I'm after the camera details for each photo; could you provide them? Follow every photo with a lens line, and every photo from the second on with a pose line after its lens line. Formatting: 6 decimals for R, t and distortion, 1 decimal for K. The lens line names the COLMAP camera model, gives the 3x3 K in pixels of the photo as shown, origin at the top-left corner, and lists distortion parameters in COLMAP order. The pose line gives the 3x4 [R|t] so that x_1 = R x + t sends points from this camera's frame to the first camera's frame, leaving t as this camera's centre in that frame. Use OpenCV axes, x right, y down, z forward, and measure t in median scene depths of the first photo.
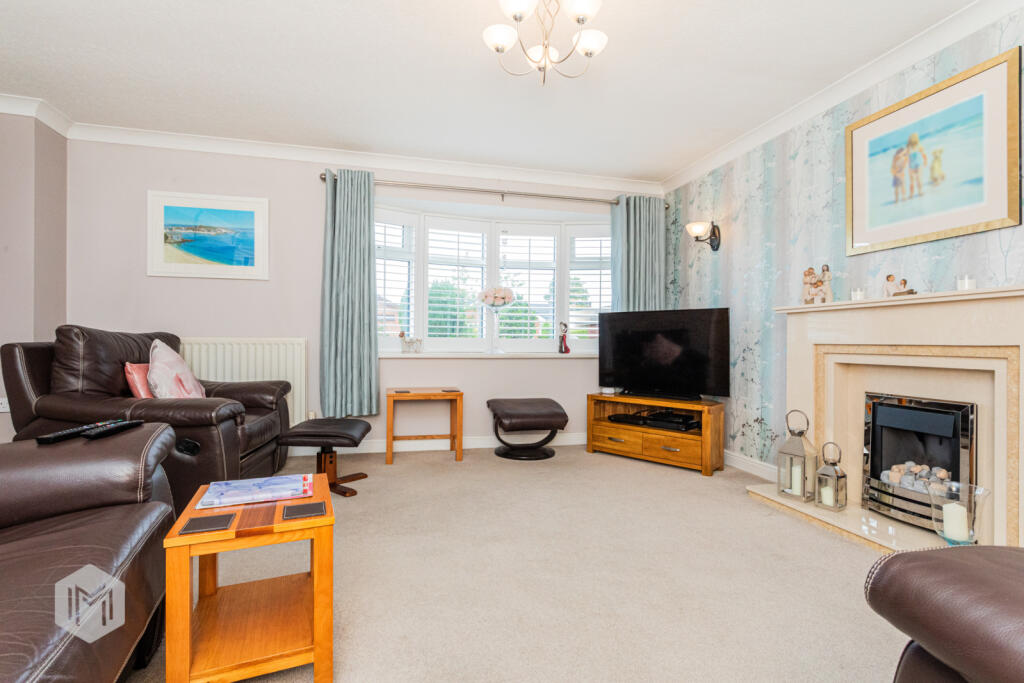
lens RADIAL K [[493.6, 0, 512.0], [0, 493.6, 341.5], [0, 0, 1]] dist [-0.002344, -0.000350]
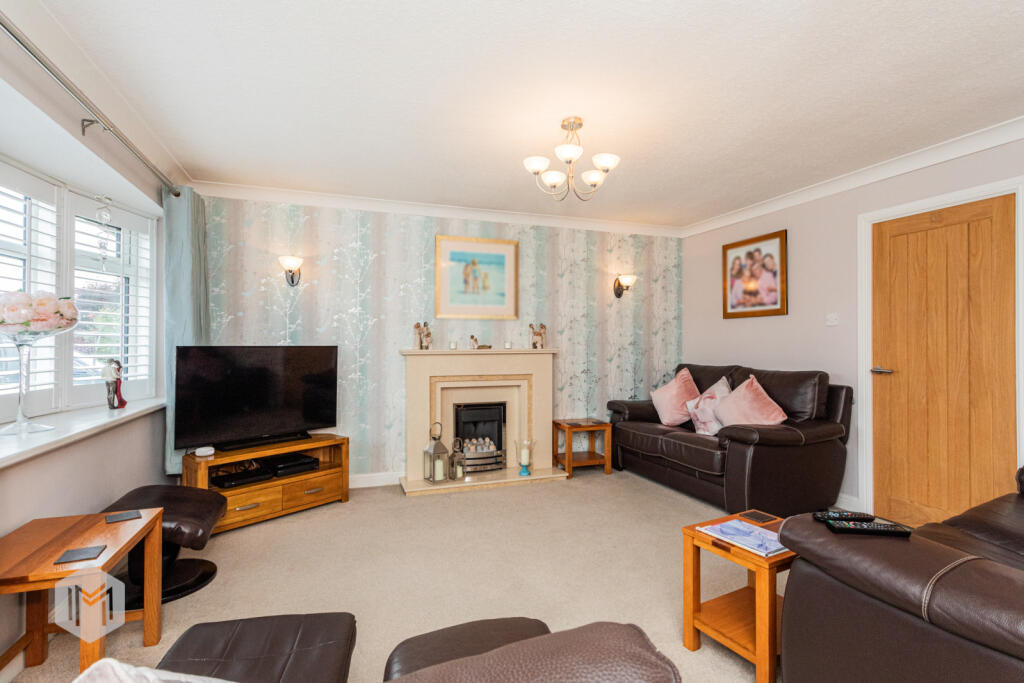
lens RADIAL K [[493.6, 0, 512.0], [0, 493.6, 341.5], [0, 0, 1]] dist [-0.002344, -0.000350]
pose [[-0.103305, 0.007915, 0.994618, -0.926528], [0.003110, 0.999966, -0.007635, -0.090273], [-0.994645, 0.002304, -0.103326, 0.957365]]
